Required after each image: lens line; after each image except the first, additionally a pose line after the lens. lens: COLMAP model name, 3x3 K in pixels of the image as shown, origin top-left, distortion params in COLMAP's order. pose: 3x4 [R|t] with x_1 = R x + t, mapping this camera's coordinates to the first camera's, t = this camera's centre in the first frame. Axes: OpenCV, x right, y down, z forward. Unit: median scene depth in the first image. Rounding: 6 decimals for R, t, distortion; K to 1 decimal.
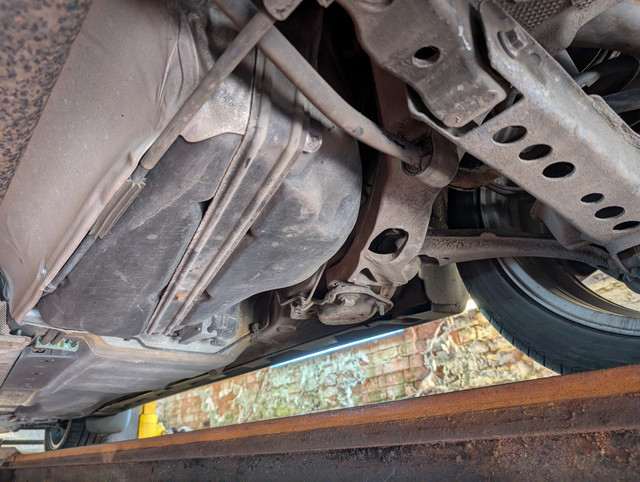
lens RADIAL K [[464.6, 0, 325.8], [0, 464.6, 243.8], [0, 0, 1]] dist [-0.001712, 0.000576]
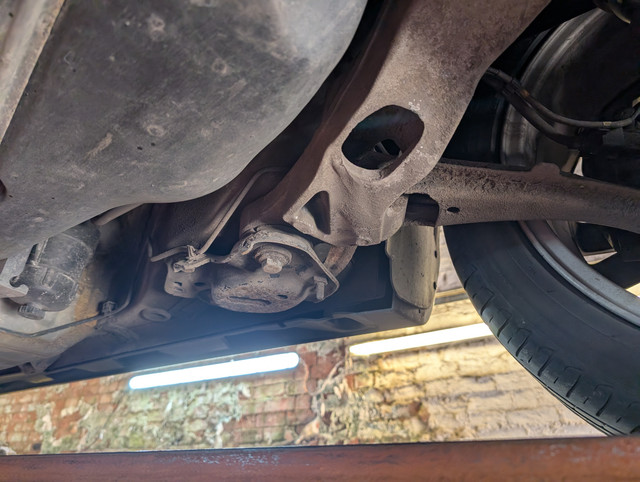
lens RADIAL K [[464.6, 0, 325.8], [0, 464.6, 243.8], [0, 0, 1]] dist [-0.001712, 0.000576]
pose [[0.959256, 0.201734, 0.197816, -0.001427], [-0.184955, 0.977635, -0.100107, 0.038446], [-0.213587, 0.059442, 0.975114, 0.109610]]
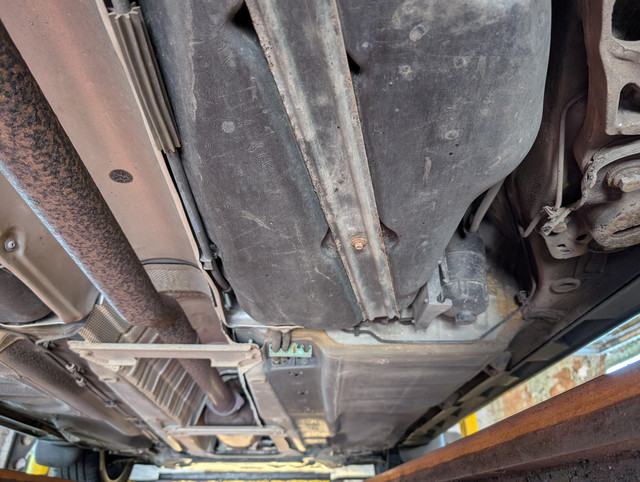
lens RADIAL K [[480.3, 0, 333.6], [0, 480.3, 241.6], [0, 0, 1]] dist [-0.002675, -0.000965]
pose [[0.794687, -0.273684, -0.541820, 0.015653], [0.238221, 0.961596, -0.136321, 0.049513], [0.558321, -0.020740, 0.829366, 0.086557]]
